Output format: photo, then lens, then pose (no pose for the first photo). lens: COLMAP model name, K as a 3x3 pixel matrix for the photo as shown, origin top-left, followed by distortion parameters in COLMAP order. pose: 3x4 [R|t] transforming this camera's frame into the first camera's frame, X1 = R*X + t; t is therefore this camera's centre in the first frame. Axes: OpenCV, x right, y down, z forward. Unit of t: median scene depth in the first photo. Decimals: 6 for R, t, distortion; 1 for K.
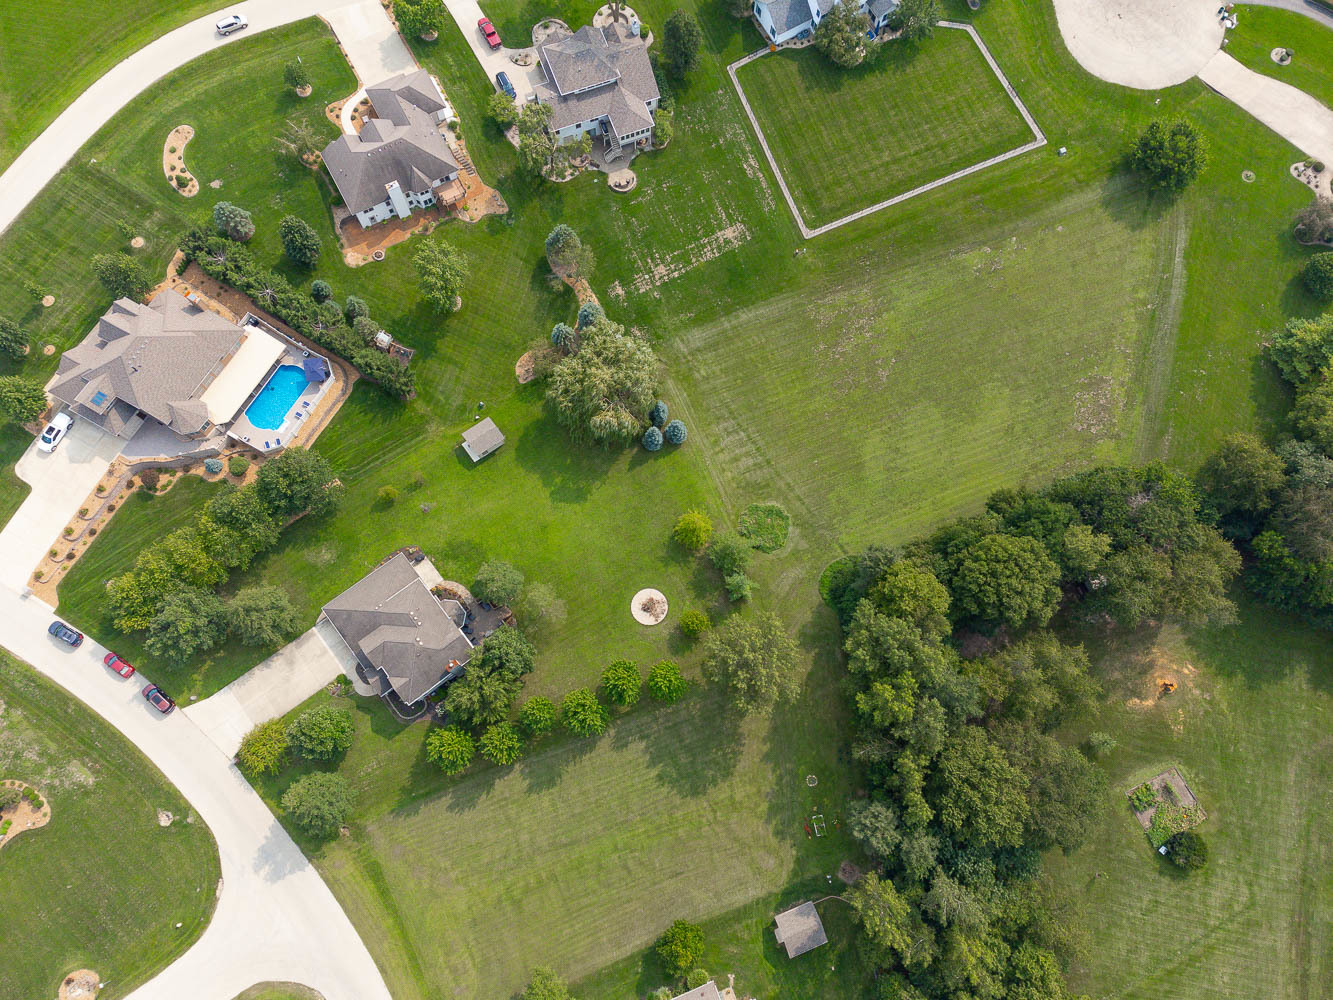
lens RADIAL K [[954.6, 0, 665.1], [0, 954.6, 500.8], [0, 0, 1]] dist [0.249158, -0.249814]
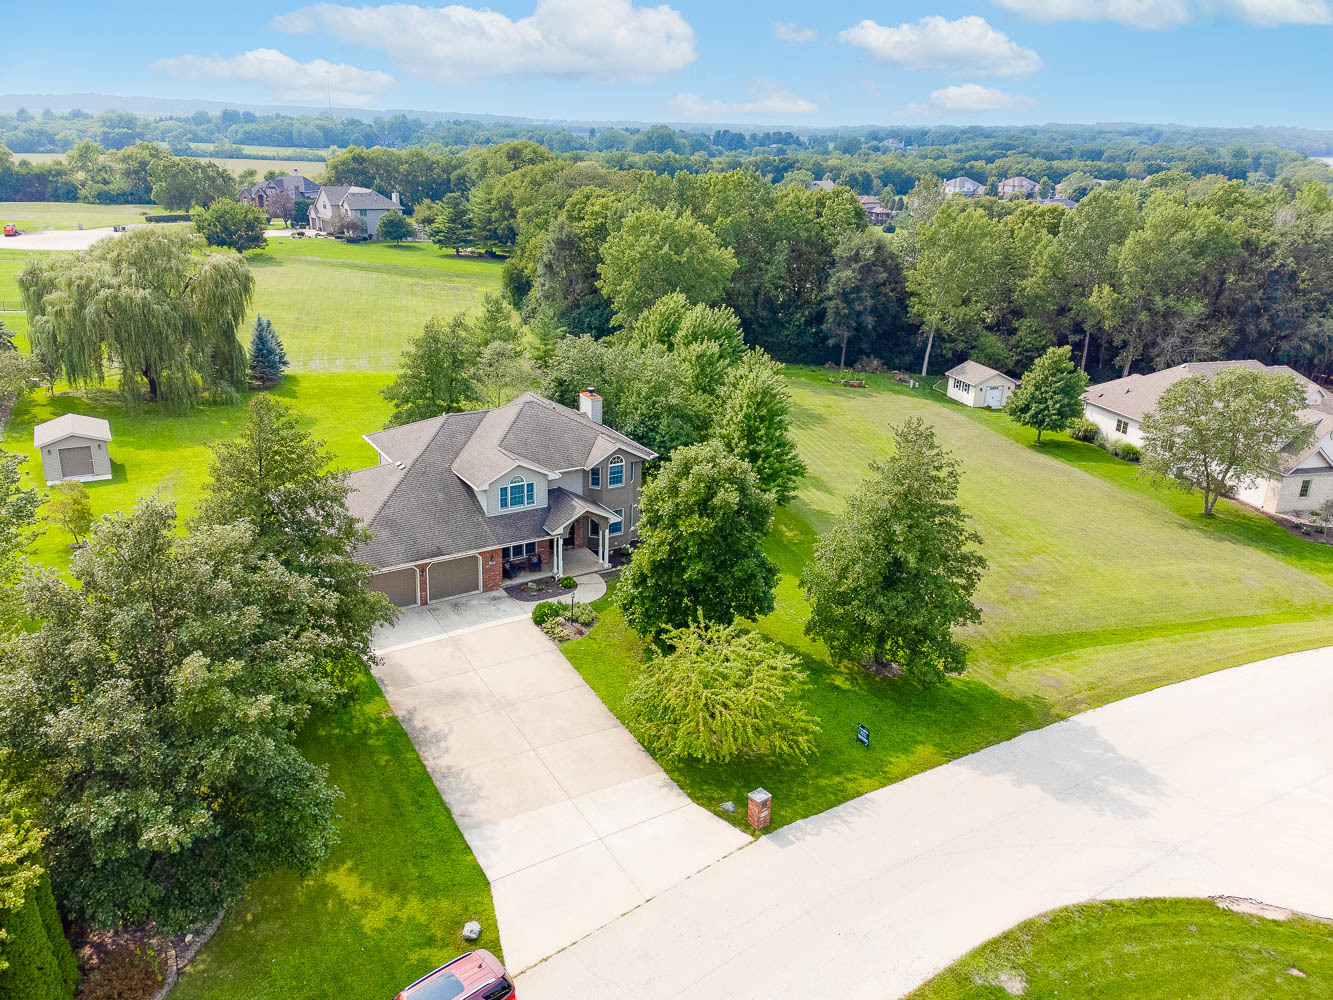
lens RADIAL K [[962.2, 0, 635.1], [0, 962.2, 479.9], [0, 0, 1]] dist [0.233918, -0.195616]
pose [[0.135336, -0.342767, 0.929621, -0.609423], [0.944752, 0.327352, -0.016839, 0.194601], [-0.298542, 0.880541, 0.368132, 0.792887]]
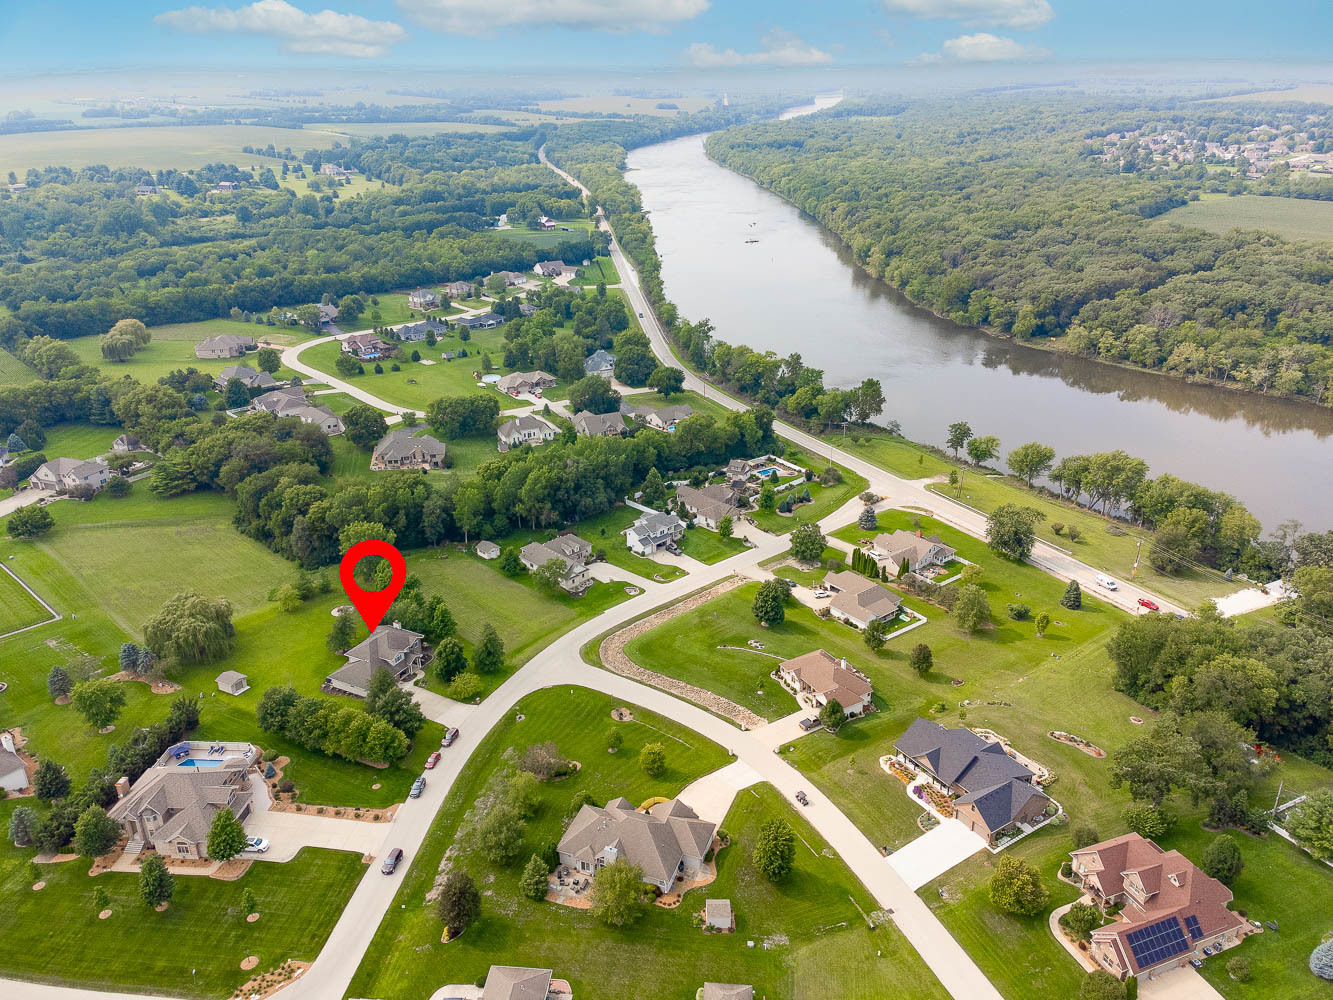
lens RADIAL K [[954.6, 0, 665.1], [0, 954.6, 500.8], [0, 0, 1]] dist [0.249158, -0.249814]
pose [[-0.413257, -0.376708, 0.829041, -1.648591], [0.873027, 0.094969, 0.478336, -0.246930], [-0.258926, 0.921451, 0.289630, 0.154058]]
